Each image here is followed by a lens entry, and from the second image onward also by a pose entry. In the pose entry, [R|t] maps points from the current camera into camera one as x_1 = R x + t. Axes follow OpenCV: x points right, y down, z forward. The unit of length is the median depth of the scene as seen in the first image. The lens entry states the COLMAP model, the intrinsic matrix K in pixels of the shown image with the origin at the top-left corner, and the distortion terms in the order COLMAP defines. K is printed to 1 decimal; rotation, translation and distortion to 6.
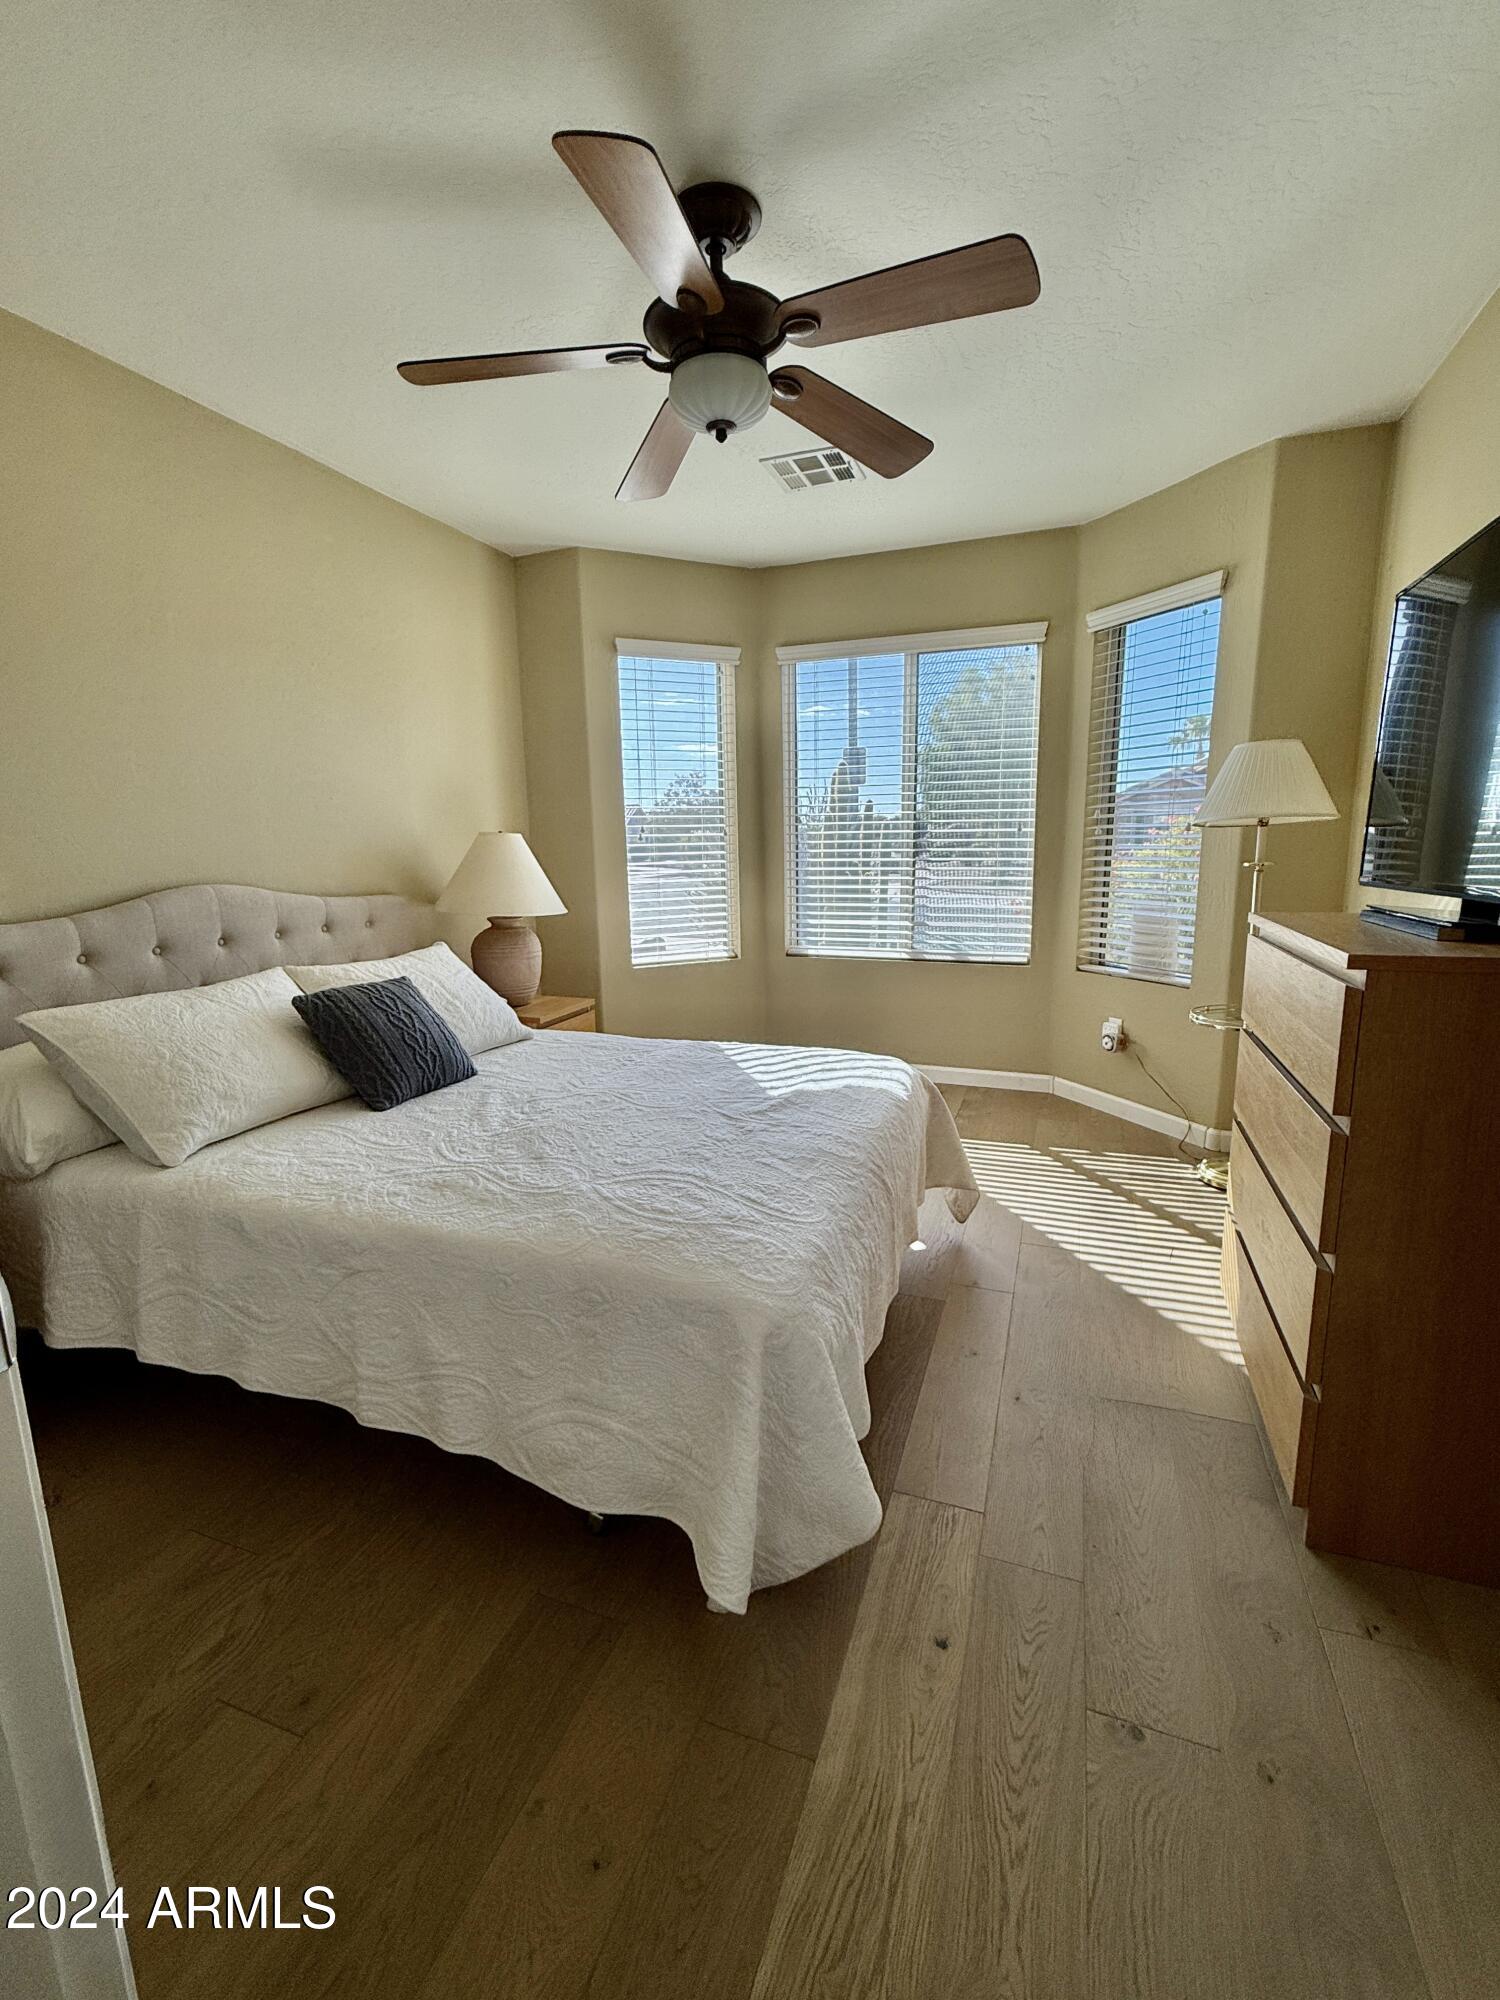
lens RADIAL K [[856.6, 0, 754.9], [0, 856.6, 1002.9], [0, 0, 1]] dist [0.001202, -0.000769]
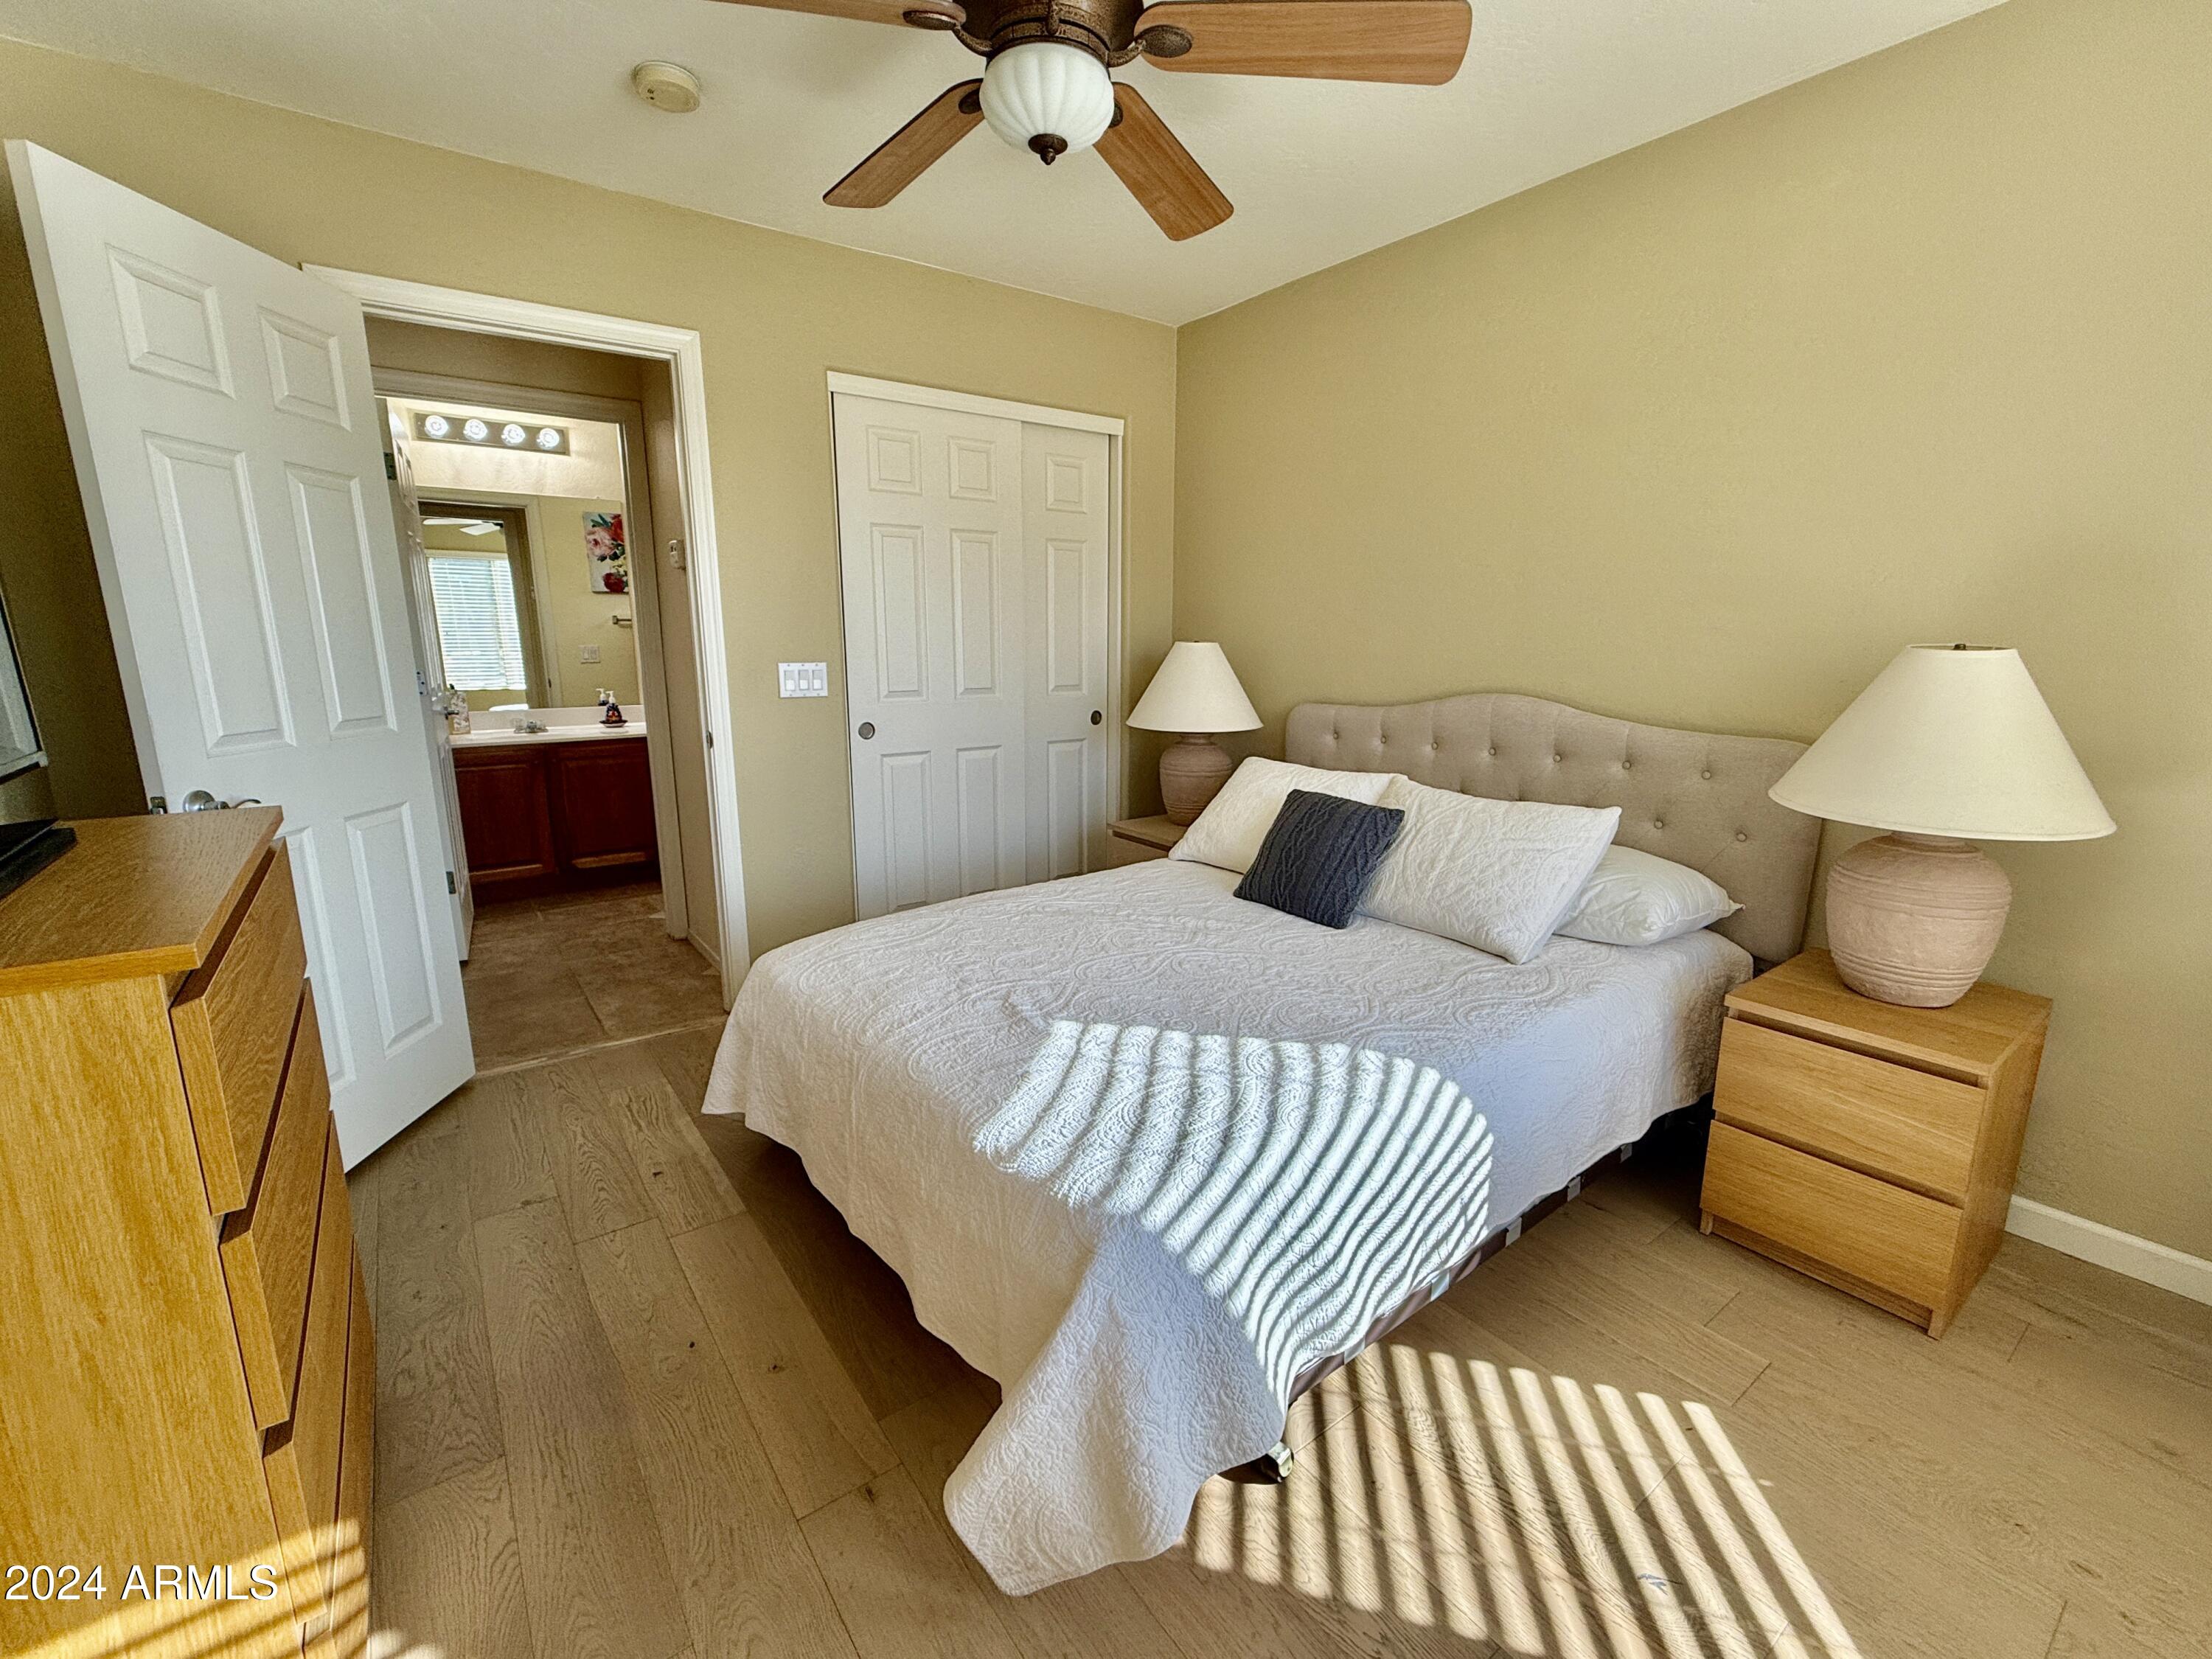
lens RADIAL K [[947.4, 0, 1109.2], [0, 947.4, 831.9], [0, 0, 1]] dist [0.001202, -0.000769]
pose [[-0.564690, 0.177206, -0.806054, 0.540755], [-0.145096, 0.940148, 0.308334, -0.260692], [0.812448, 0.291068, -0.505180, 1.238686]]
